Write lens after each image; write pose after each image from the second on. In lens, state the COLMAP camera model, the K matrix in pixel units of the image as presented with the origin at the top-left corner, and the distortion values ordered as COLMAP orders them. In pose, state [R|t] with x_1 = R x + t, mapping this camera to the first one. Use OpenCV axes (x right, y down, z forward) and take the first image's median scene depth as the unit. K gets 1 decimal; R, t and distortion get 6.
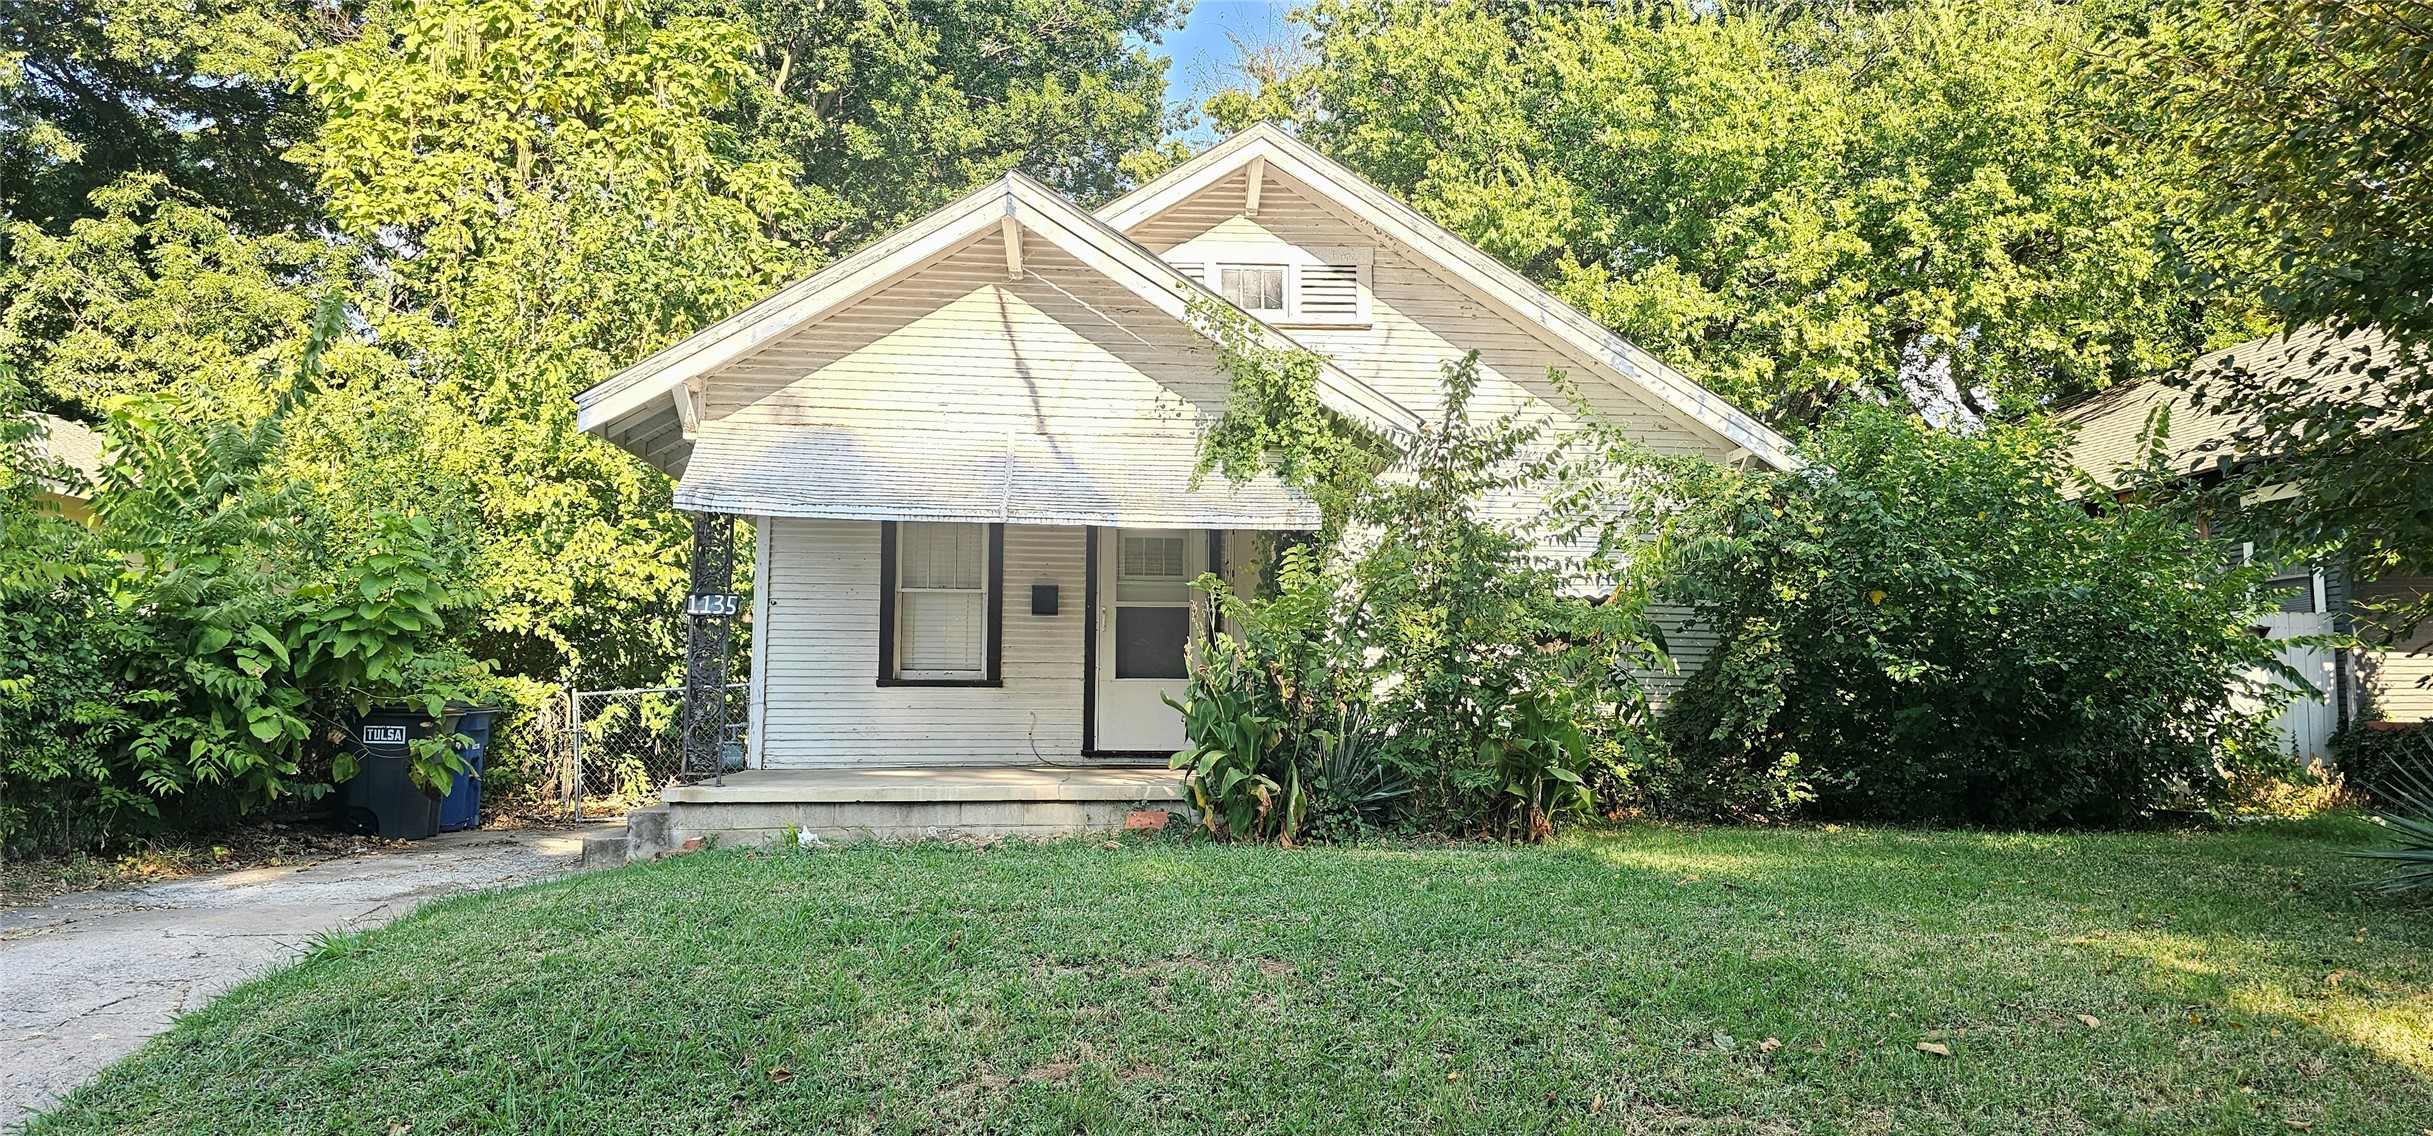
lens RADIAL K [[1502.8, 0, 1195.9], [0, 1502.8, 560.6], [0, 0, 1]] dist [0.025011, -0.000101]
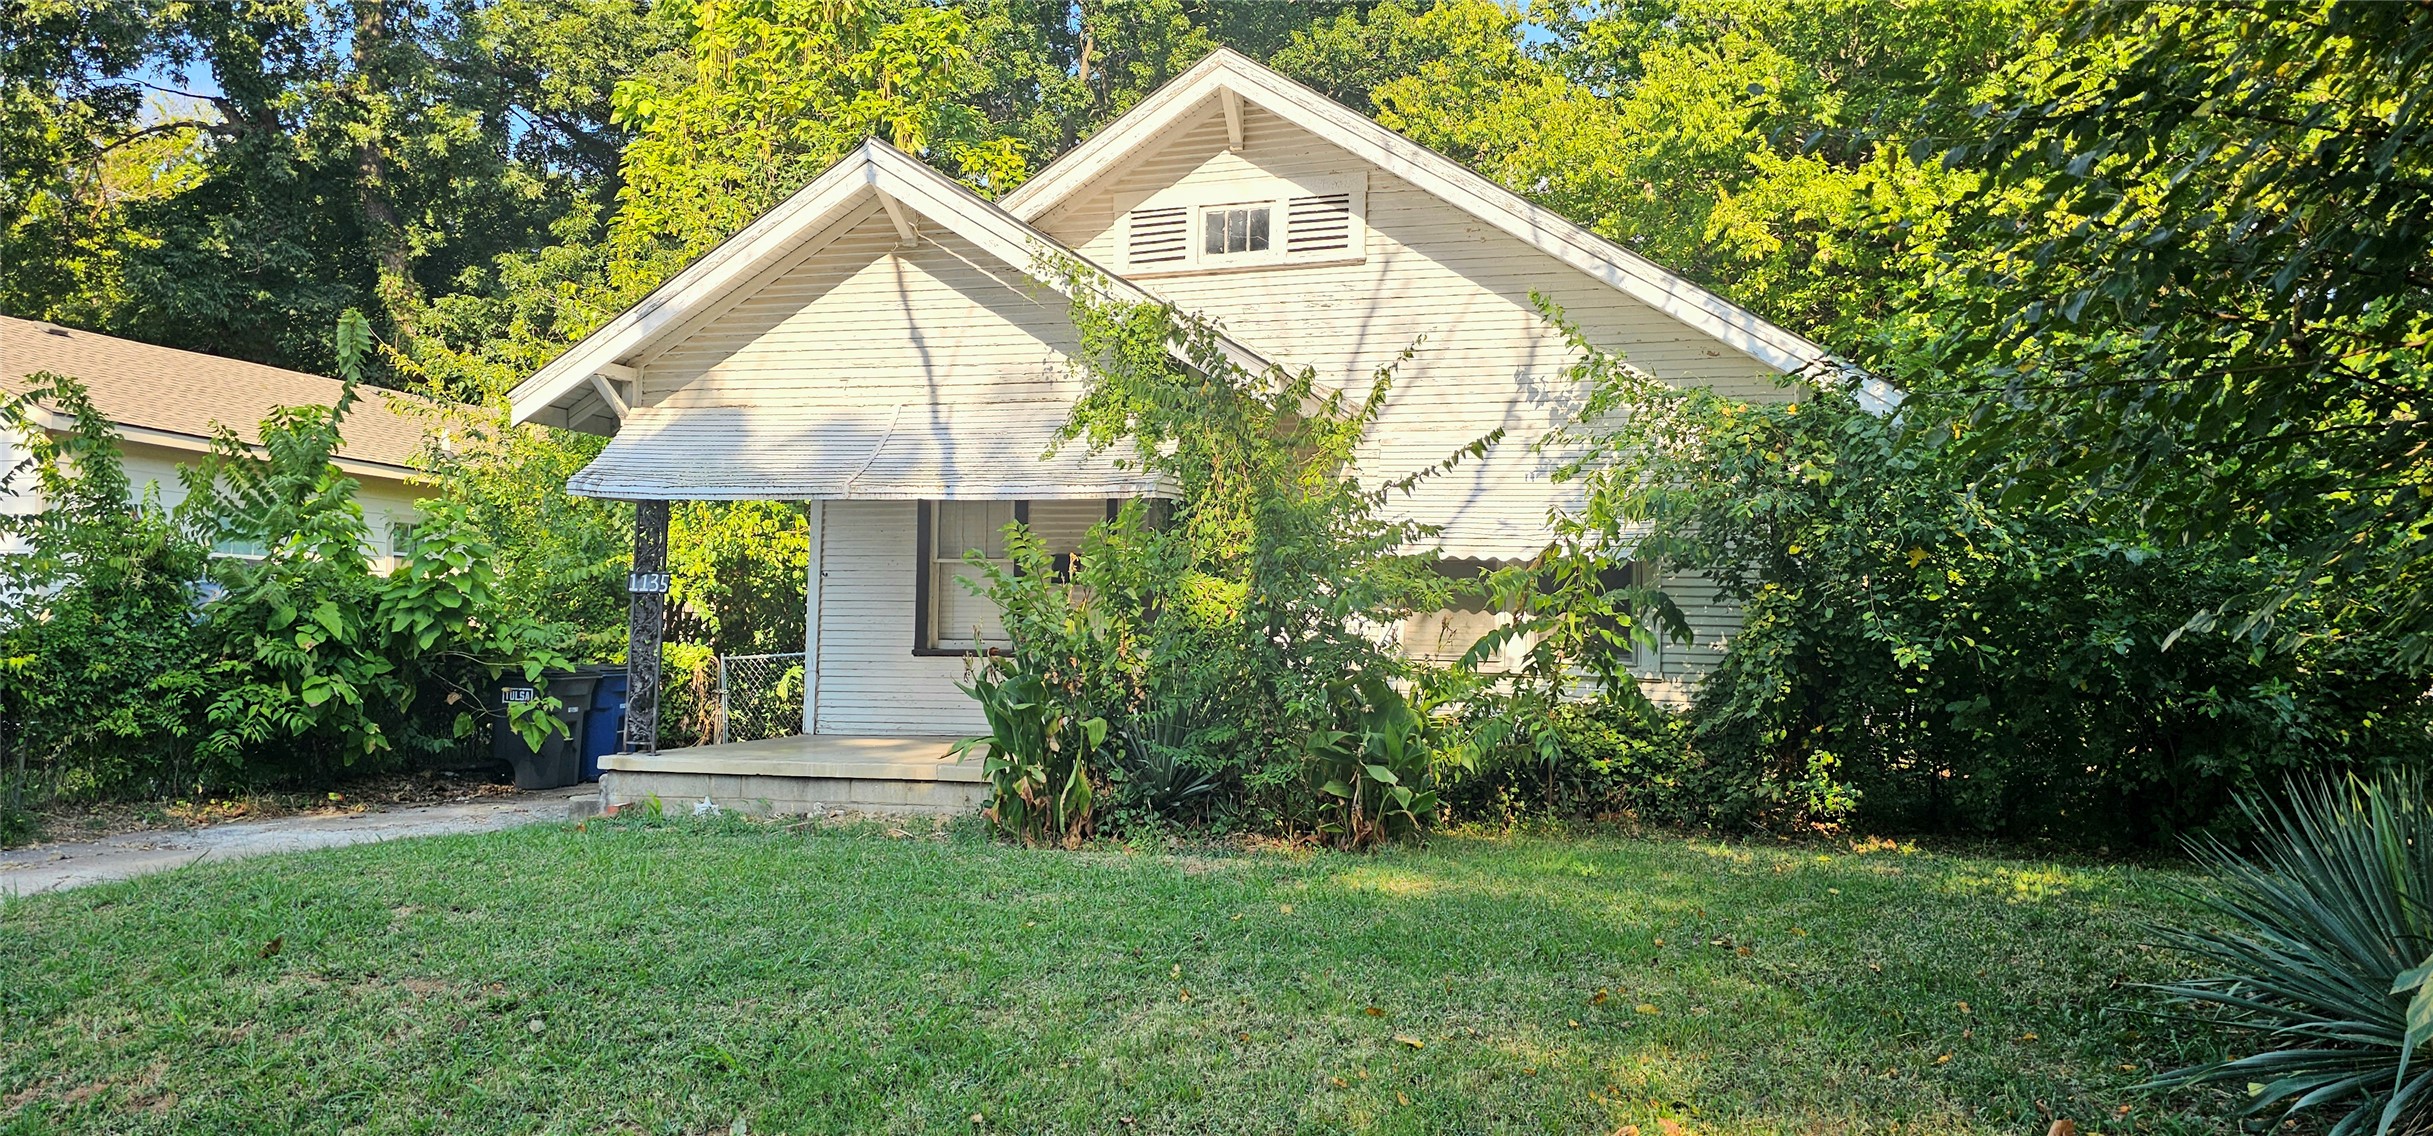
lens RADIAL K [[1502.8, 0, 1213.6], [0, 1502.8, 547.1], [0, 0, 1]] dist [0.025011, -0.000101]
pose [[0.939956, -0.016437, -0.340901, 0.395199], [0.026133, 0.999373, 0.023870, -0.010194], [0.340295, -0.031345, 0.939796, 0.143194]]
